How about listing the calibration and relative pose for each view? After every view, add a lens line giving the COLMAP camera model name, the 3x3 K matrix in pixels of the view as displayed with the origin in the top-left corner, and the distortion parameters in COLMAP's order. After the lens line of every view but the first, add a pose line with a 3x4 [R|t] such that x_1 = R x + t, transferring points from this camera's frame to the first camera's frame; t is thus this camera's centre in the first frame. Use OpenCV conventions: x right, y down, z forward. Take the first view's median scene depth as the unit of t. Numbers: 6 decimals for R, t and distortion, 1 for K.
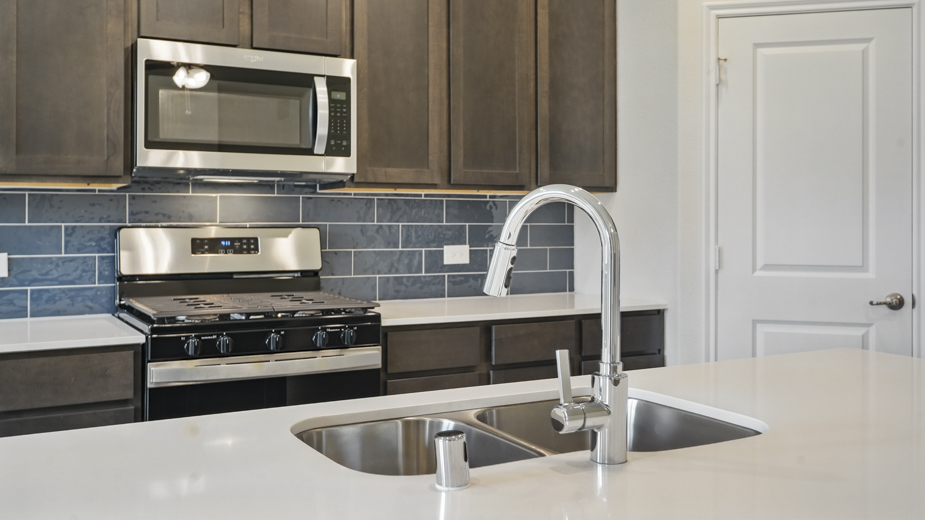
lens RADIAL K [[876.2, 0, 462.6], [0, 876.2, 206.5], [0, 0, 1]] dist [-0.000761, 0.006626]
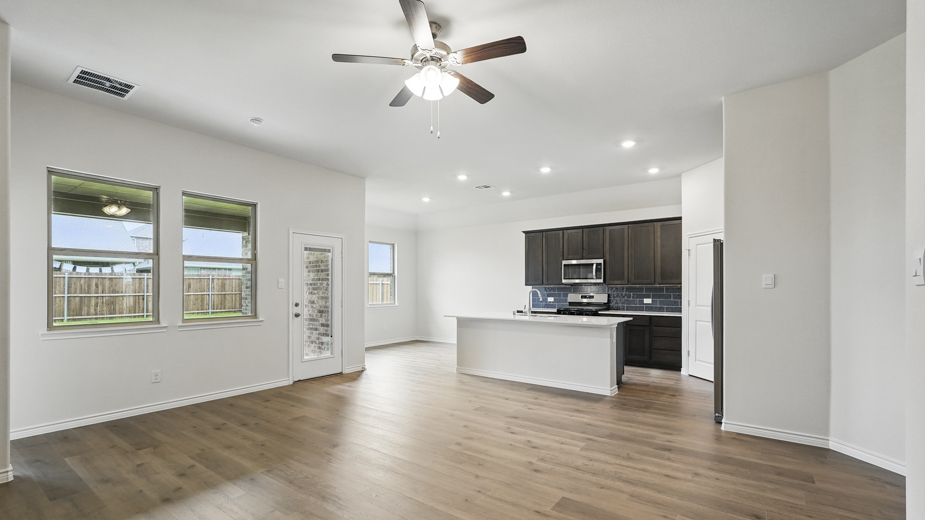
lens RADIAL K [[411.9, 0, 460.4], [0, 411.9, 288.9], [0, 0, 1]] dist [-0.001233, 0.000015]
pose [[0.404332, -0.001713, -0.914611, 1.656123], [0.011432, 0.999930, 0.003181, -0.018554], [0.914541, -0.011742, 0.404323, -0.649302]]
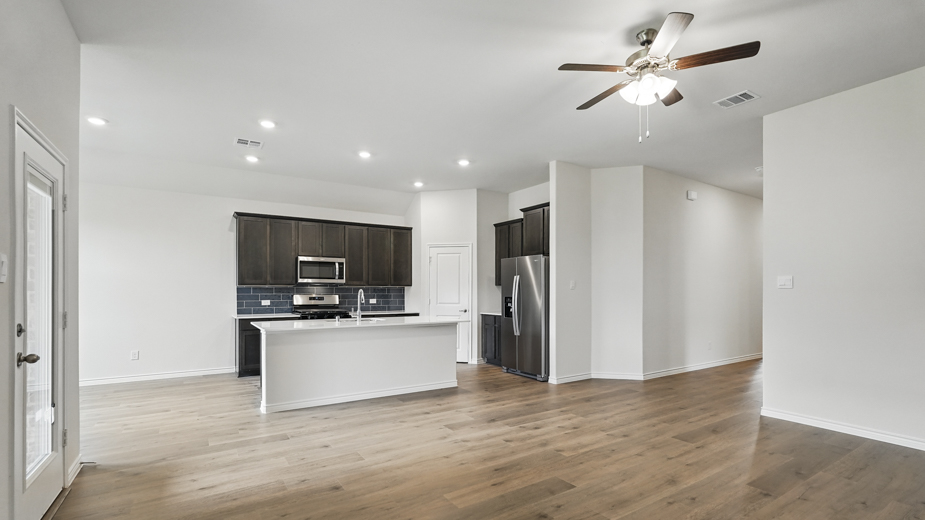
lens RADIAL K [[418.2, 0, 459.9], [0, 418.2, 289.0], [0, 0, 1]] dist [-0.000997, 0.000371]
pose [[0.998750, -0.001661, 0.049965, 0.376075], [0.001332, 0.999977, 0.006610, -0.019614], [-0.049975, -0.006535, 0.998729, -1.246735]]
